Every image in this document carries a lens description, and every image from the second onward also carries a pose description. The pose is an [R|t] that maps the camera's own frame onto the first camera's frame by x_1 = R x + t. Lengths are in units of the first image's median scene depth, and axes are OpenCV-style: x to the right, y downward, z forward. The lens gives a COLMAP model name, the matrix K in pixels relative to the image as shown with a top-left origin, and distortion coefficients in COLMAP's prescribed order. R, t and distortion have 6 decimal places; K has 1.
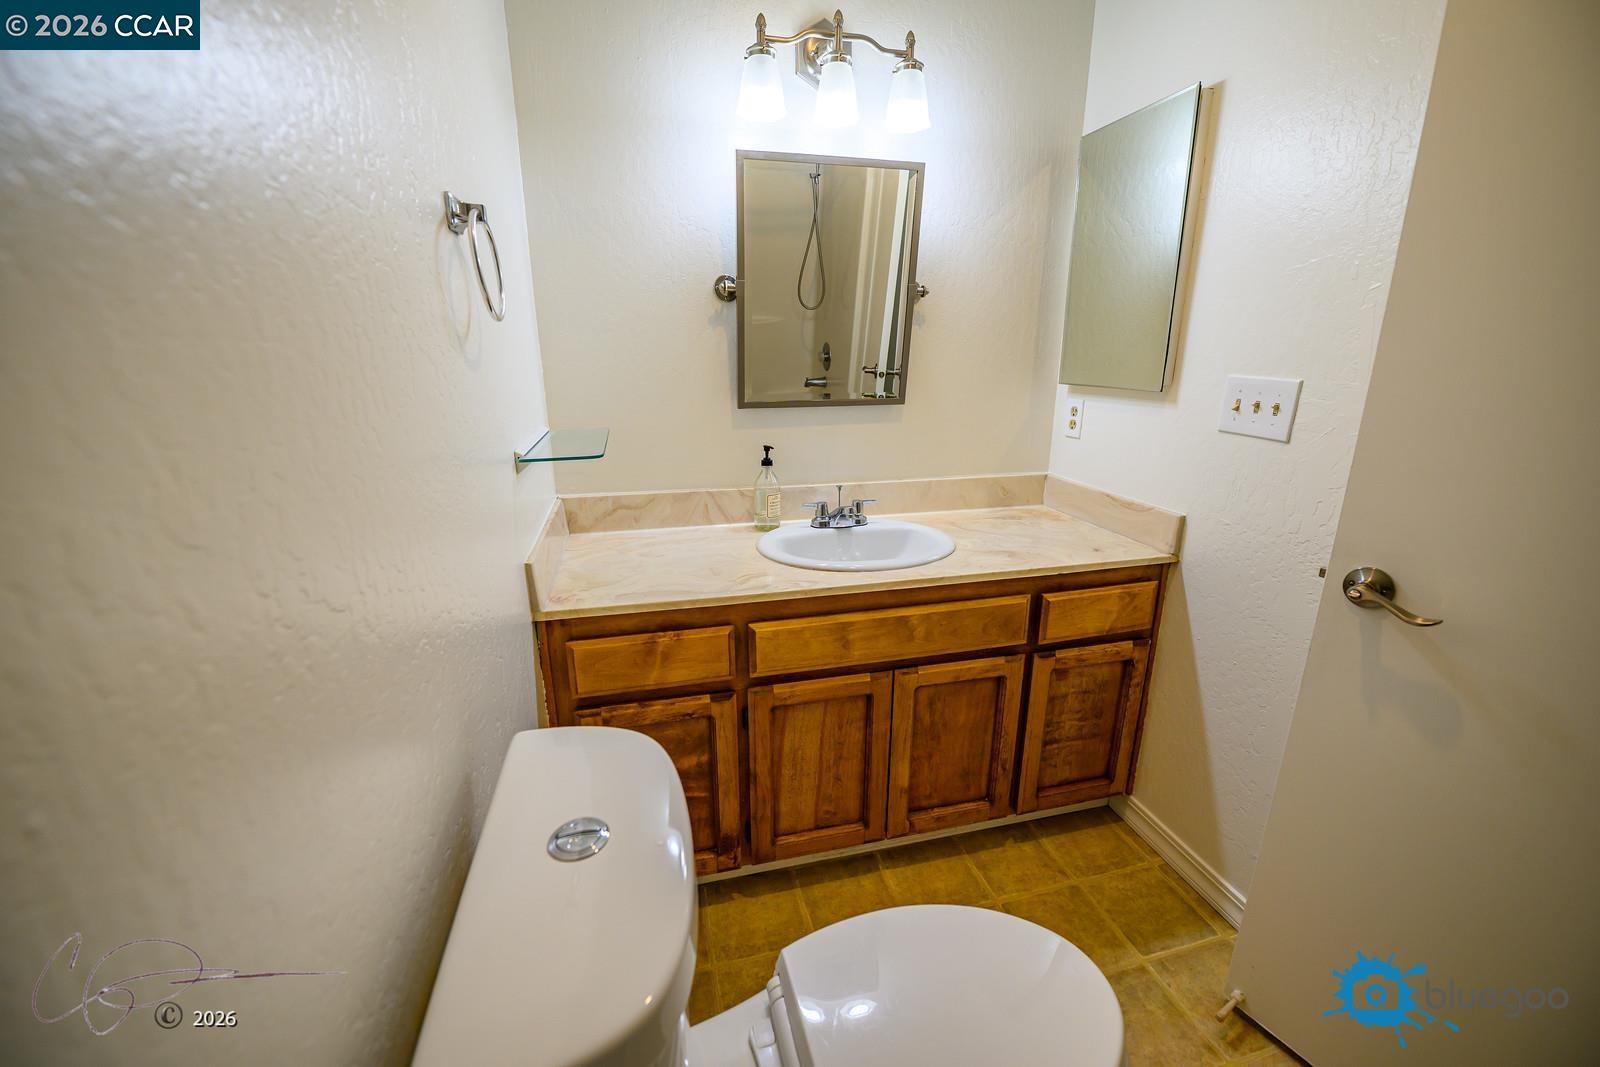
lens RADIAL K [[650.6, 0, 800.0], [0, 650.6, 533.5], [0, 0, 1]] dist [-0.000434, -0.000197]
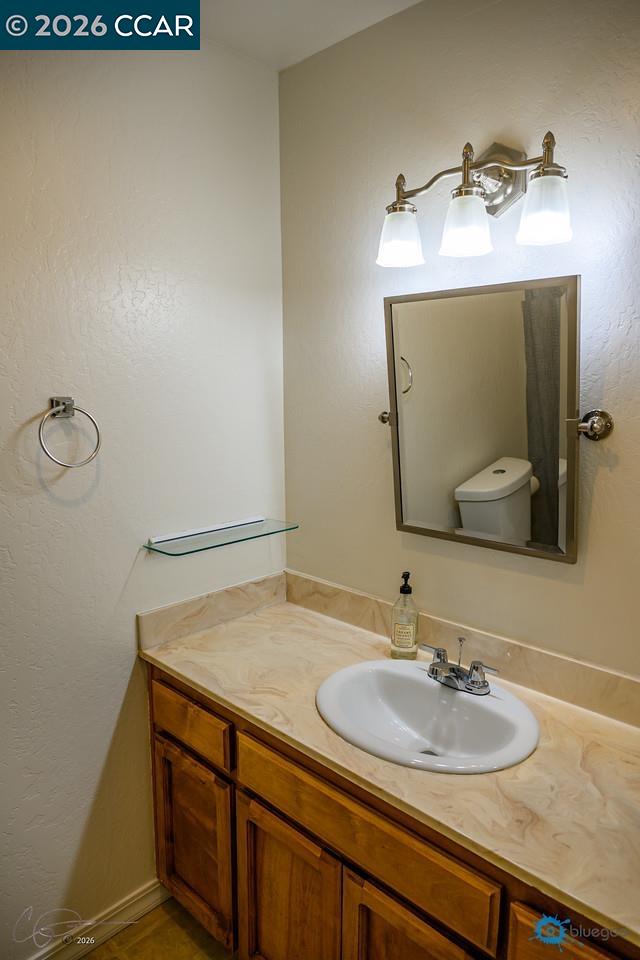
lens RADIAL K [[634.5, 0, 320.0], [0, 634.5, 480.0], [0, 0, 1]] dist [-0.002137, -0.000955]
pose [[0.521549, 0.132209, -0.842916, 0.726890], [-0.235515, 0.971848, 0.006708, -0.270082], [0.820073, 0.195021, 0.538003, 0.393918]]
